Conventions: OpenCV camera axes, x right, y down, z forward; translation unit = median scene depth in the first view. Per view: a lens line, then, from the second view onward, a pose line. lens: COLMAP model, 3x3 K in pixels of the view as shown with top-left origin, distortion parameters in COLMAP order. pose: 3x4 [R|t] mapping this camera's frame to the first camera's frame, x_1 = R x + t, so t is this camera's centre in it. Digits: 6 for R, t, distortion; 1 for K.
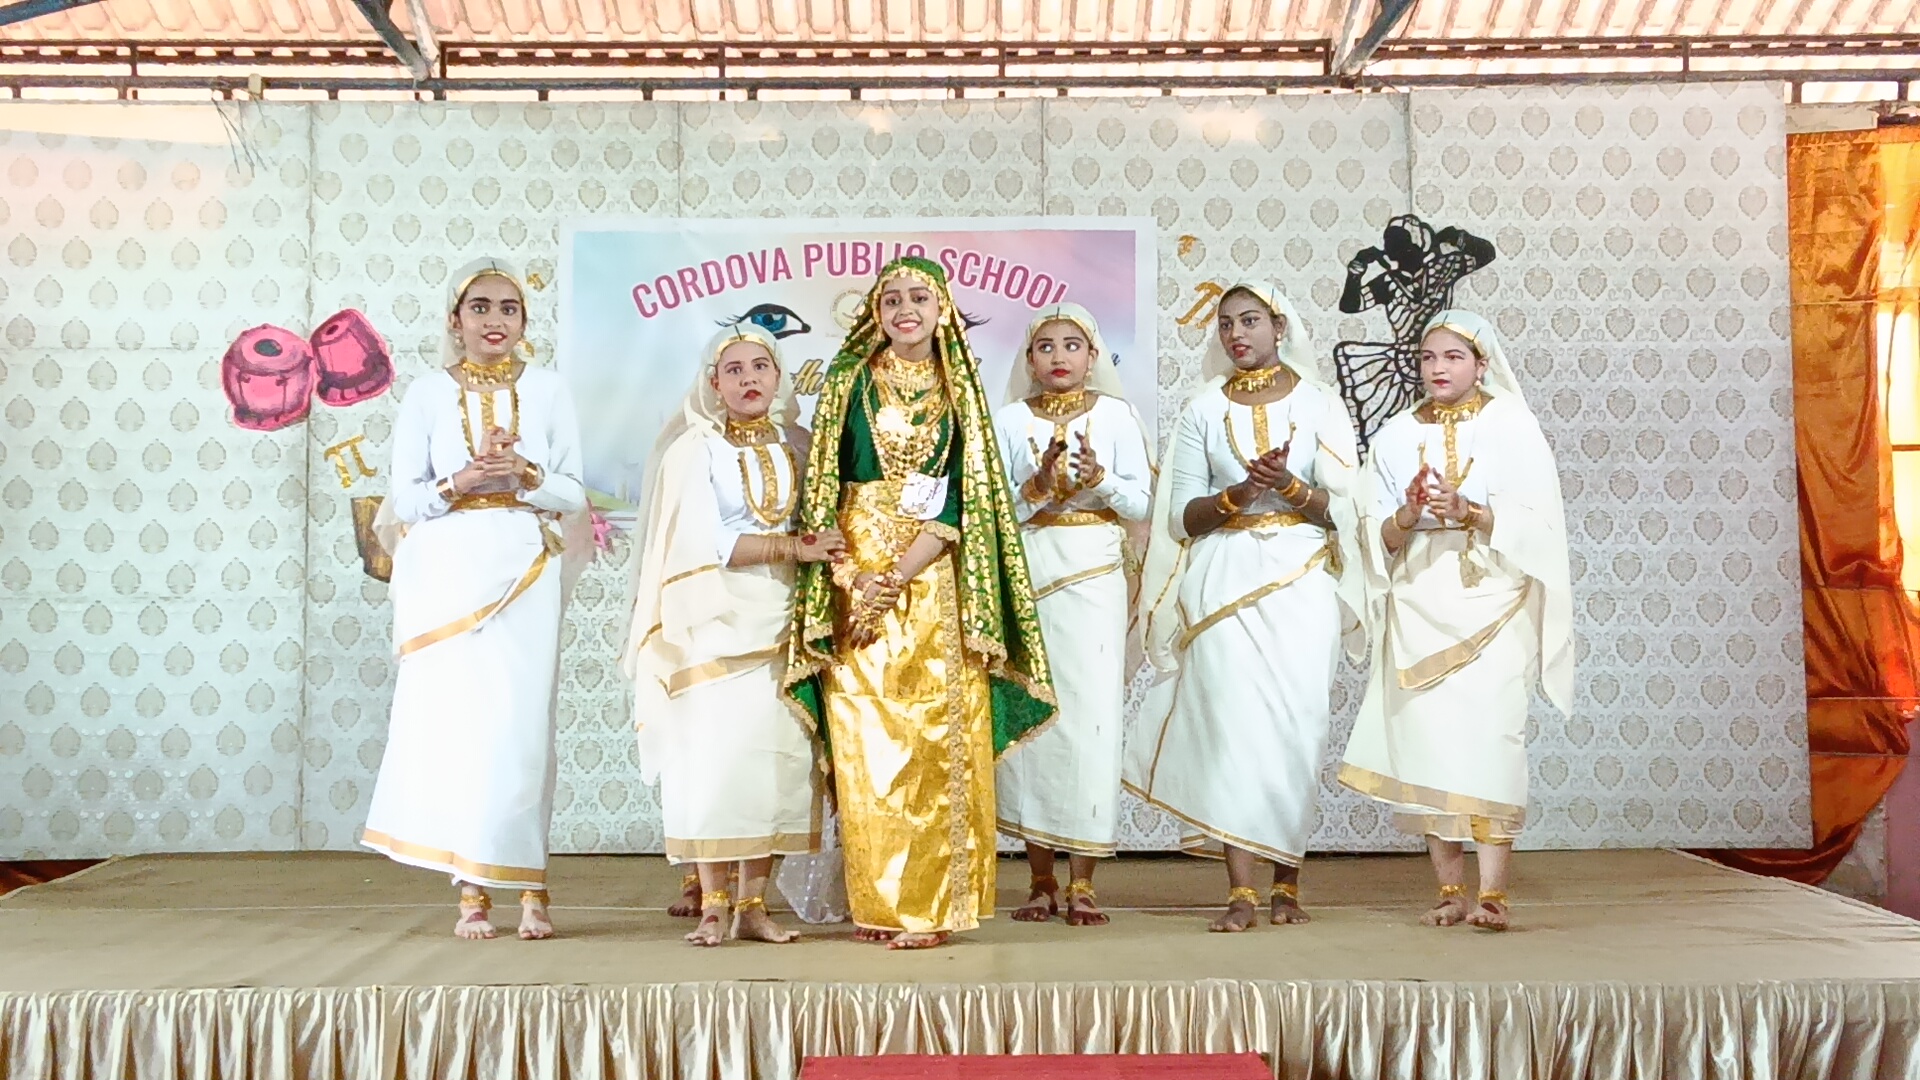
lens RADIAL K [[3042.0, 0, 921.5], [0, 3042.0, 529.7], [0, 0, 1]] dist [0.140047, 0.000000]
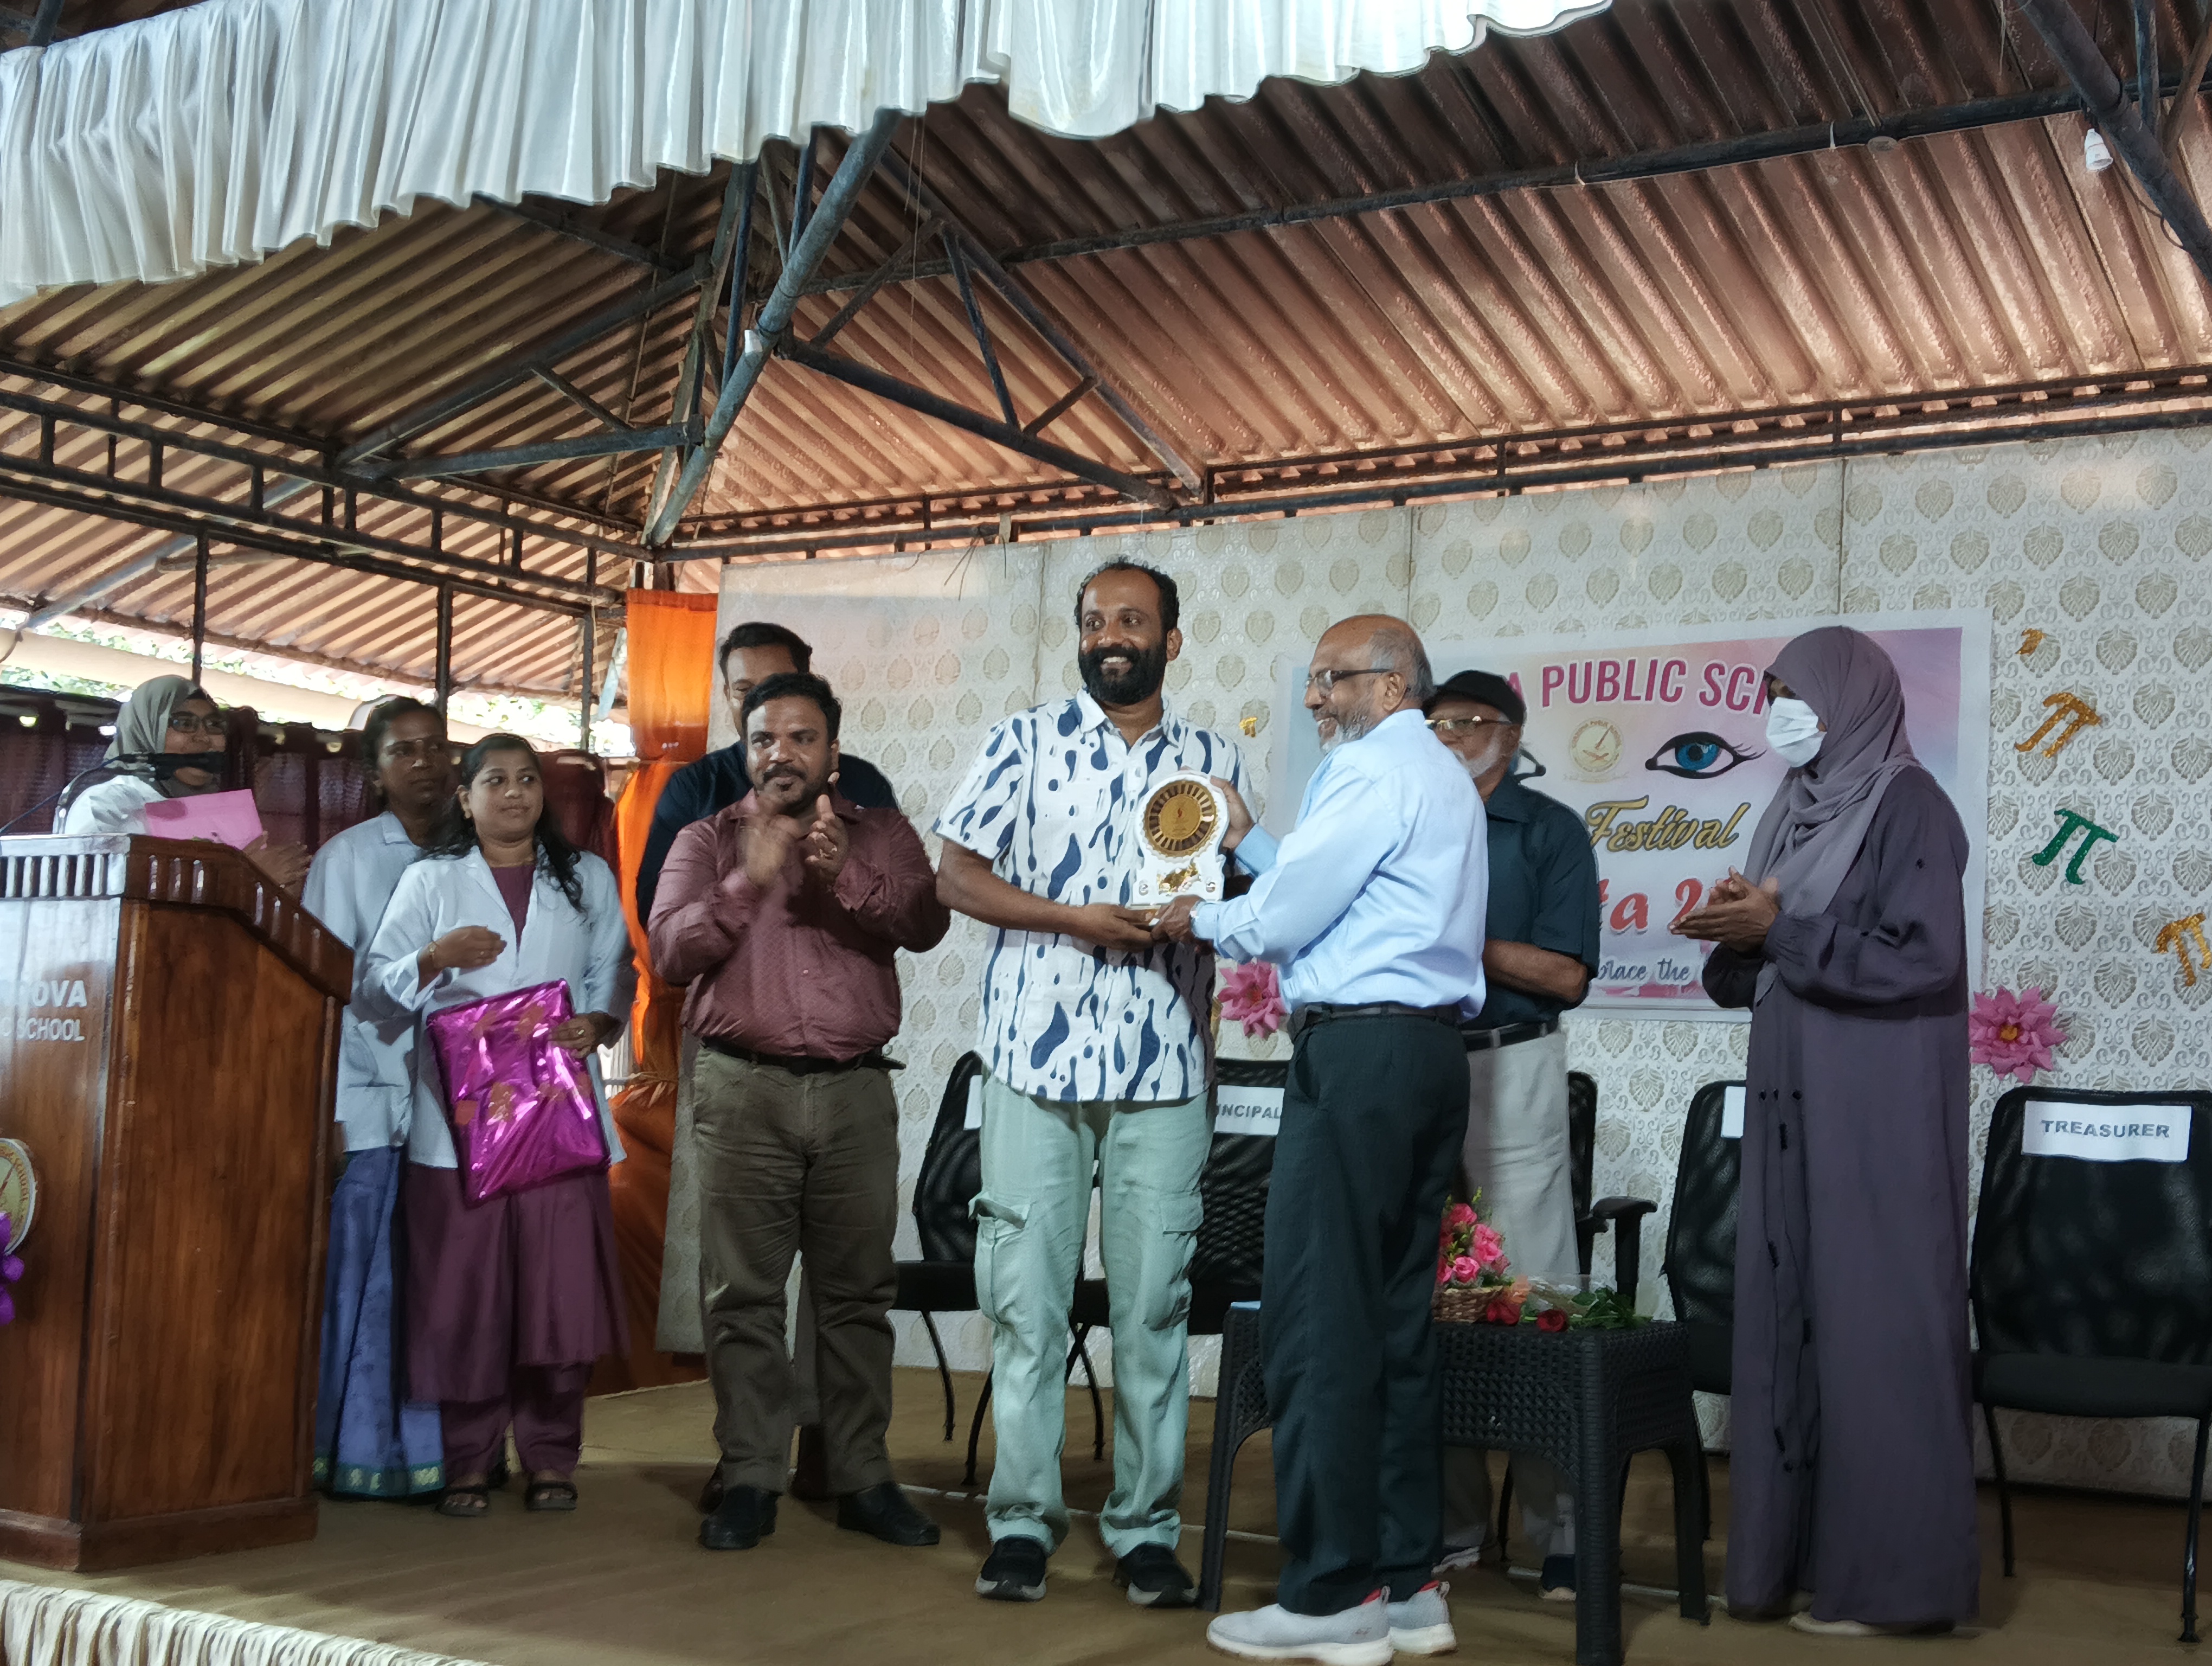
lens RADIAL K [[2723.0, 0, 1077.7], [0, 2723.0, 821.5], [0, 0, 1]] dist [0.052091, 0.000000]
pose [[0.855051, -0.017097, -0.518261, 0.231318], [-0.016748, 0.998024, -0.060554, -0.007124], [0.518273, 0.060457, 0.853076, 0.321595]]
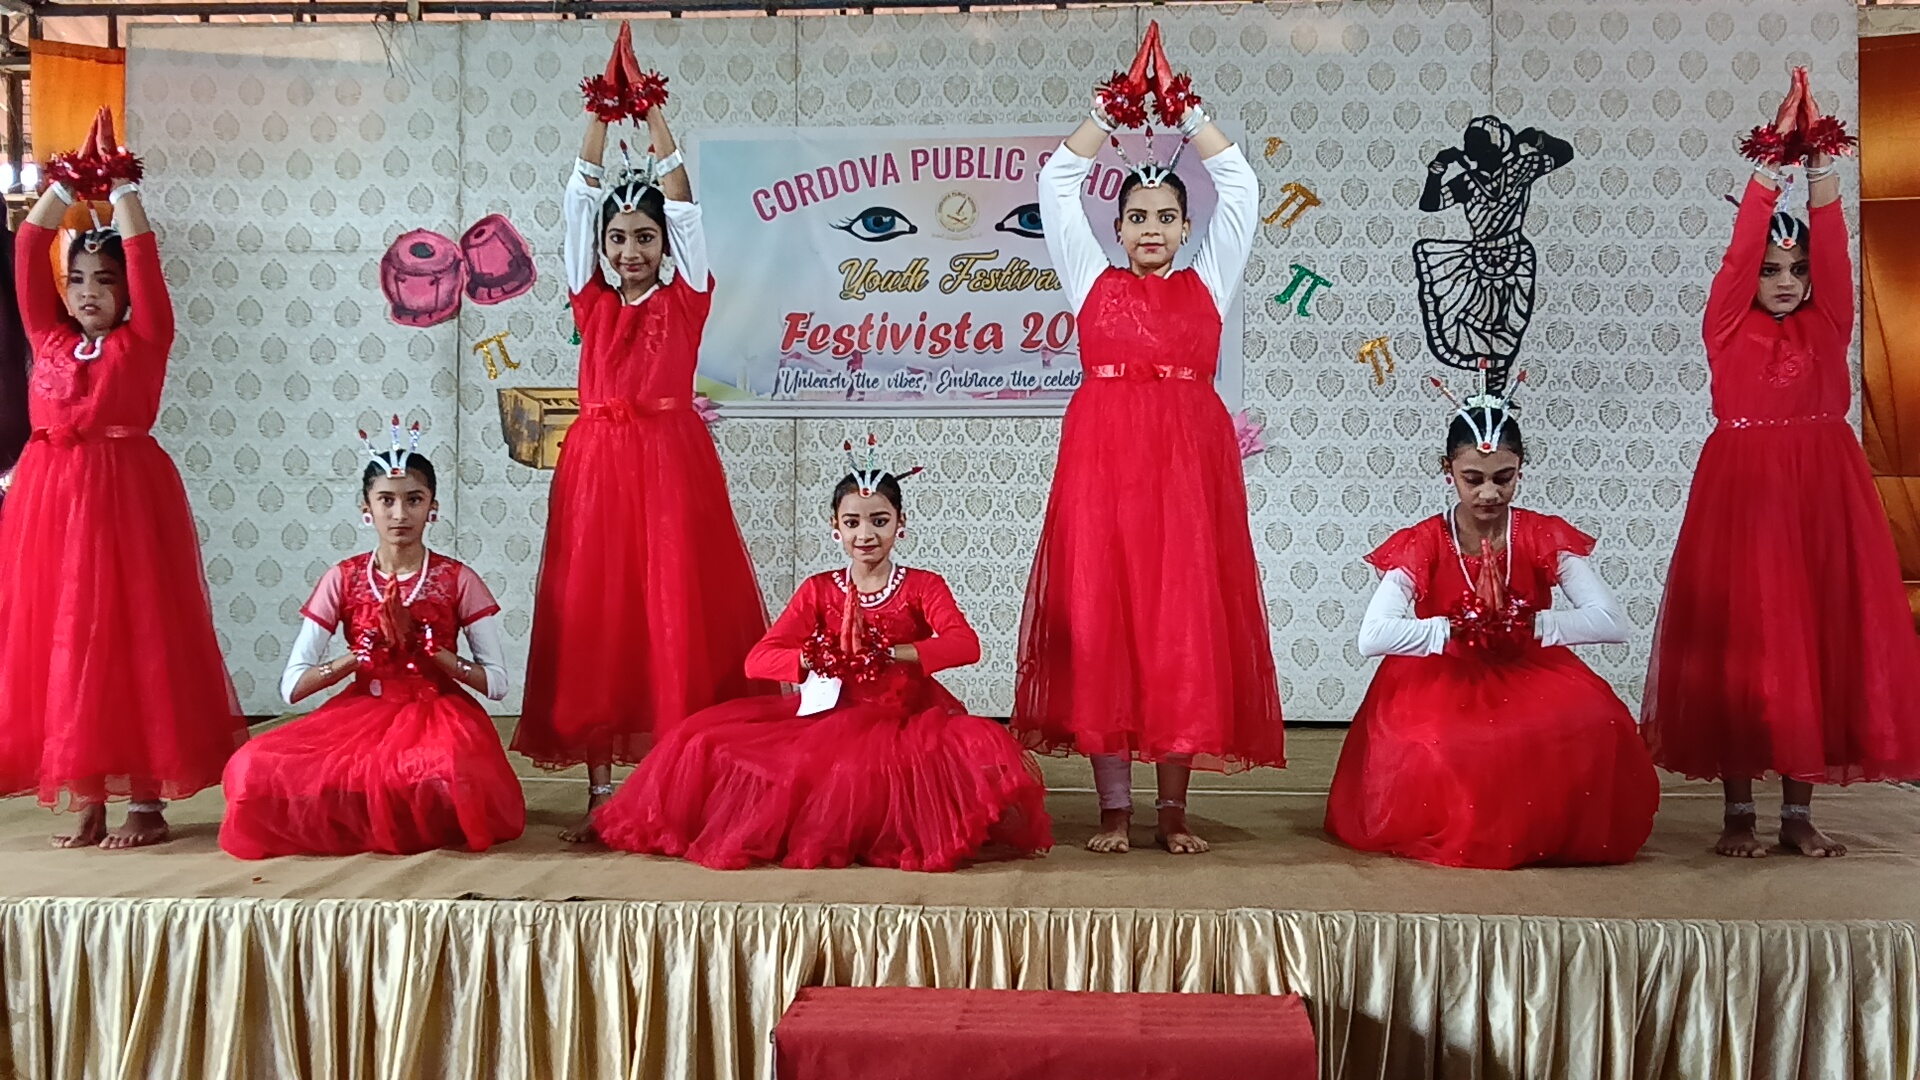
lens RADIAL K [[2212.3, 0, 958.0], [0, 2212.3, 567.1], [0, 0, 1]] dist [0.074469, 0.000000]
pose [[0.997085, 0.006748, -0.076001, 0.037688], [-0.002065, 0.998103, 0.061531, 0.004035], [0.076272, -0.061194, 0.995207, 0.220194]]
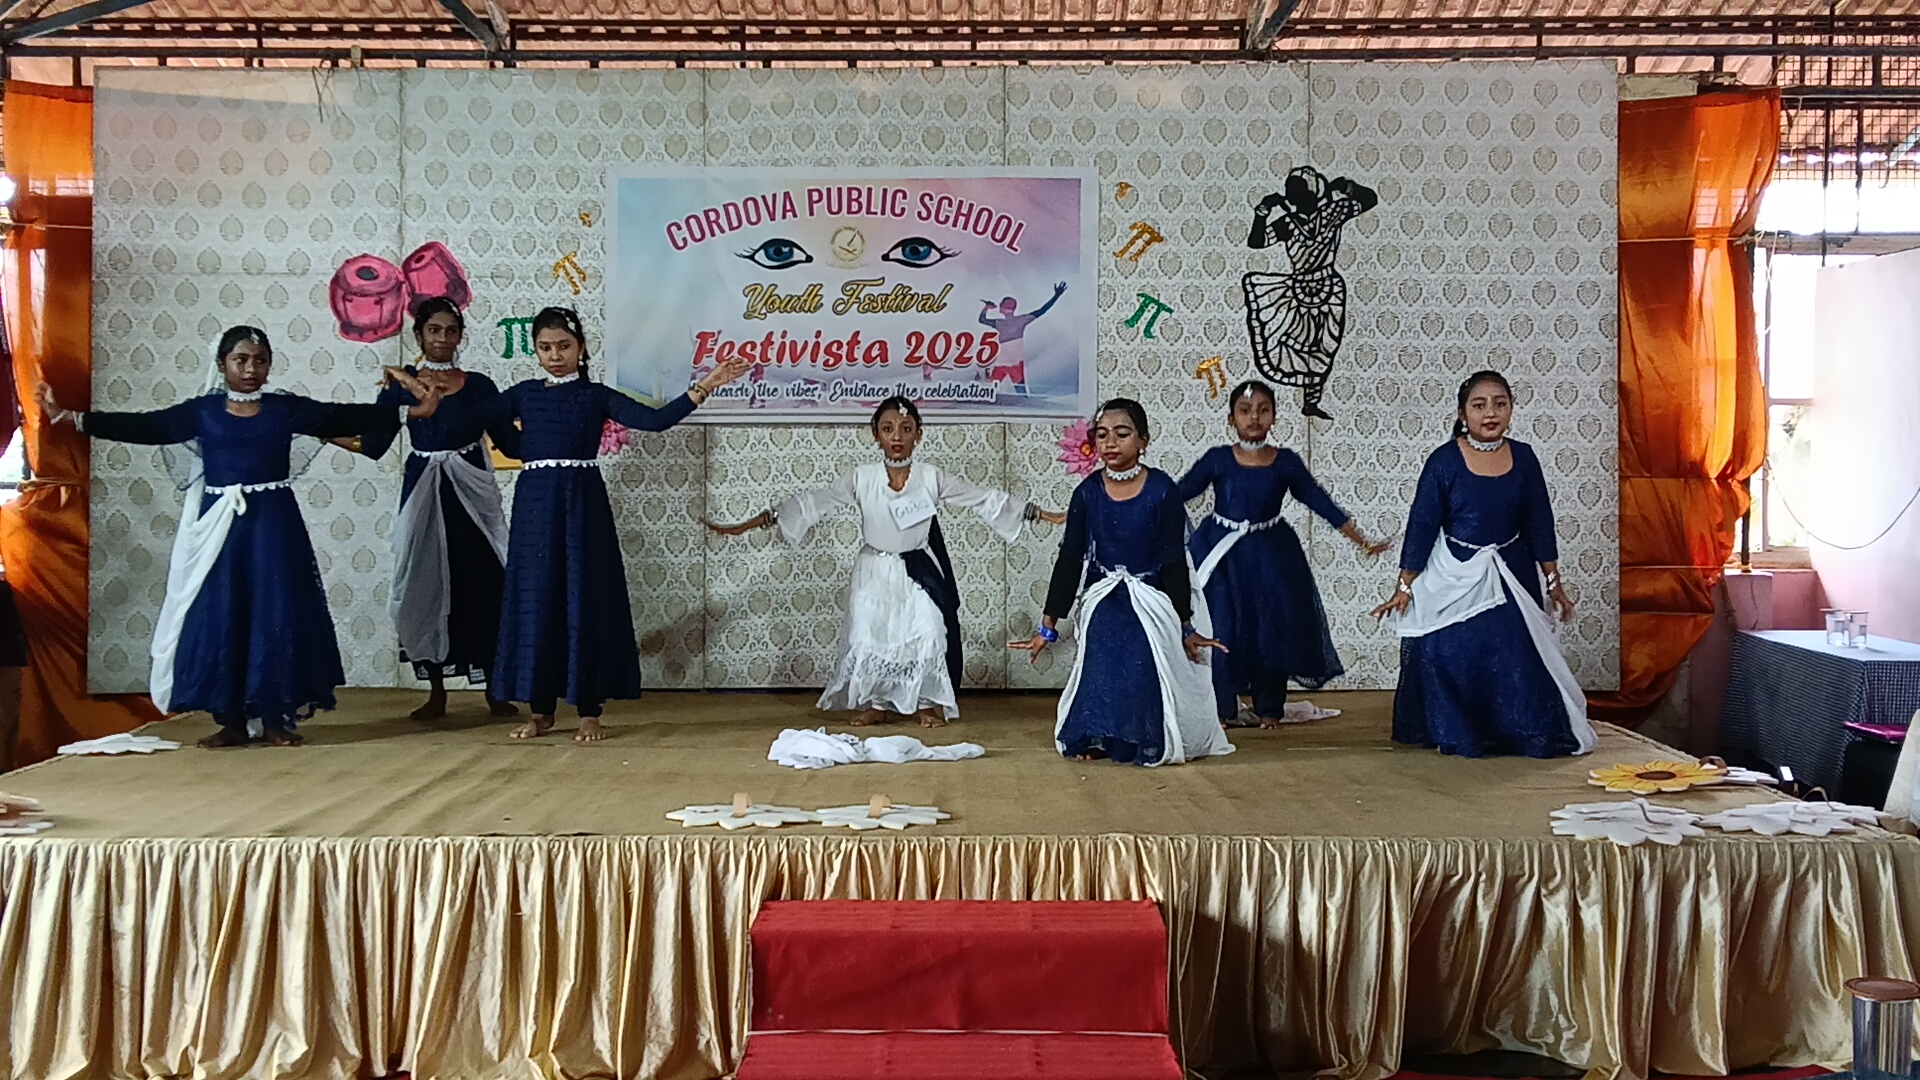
lens RADIAL K [[2212.3, 0, 956.1], [0, 2212.3, 571.0], [0, 0, 1]] dist [0.074469, 0.000000]
pose [[0.999986, 0.004235, -0.003109, 0.024020], [-0.003984, 0.997059, 0.076531, -0.010132], [0.003424, -0.076517, 0.997062, 0.109020]]
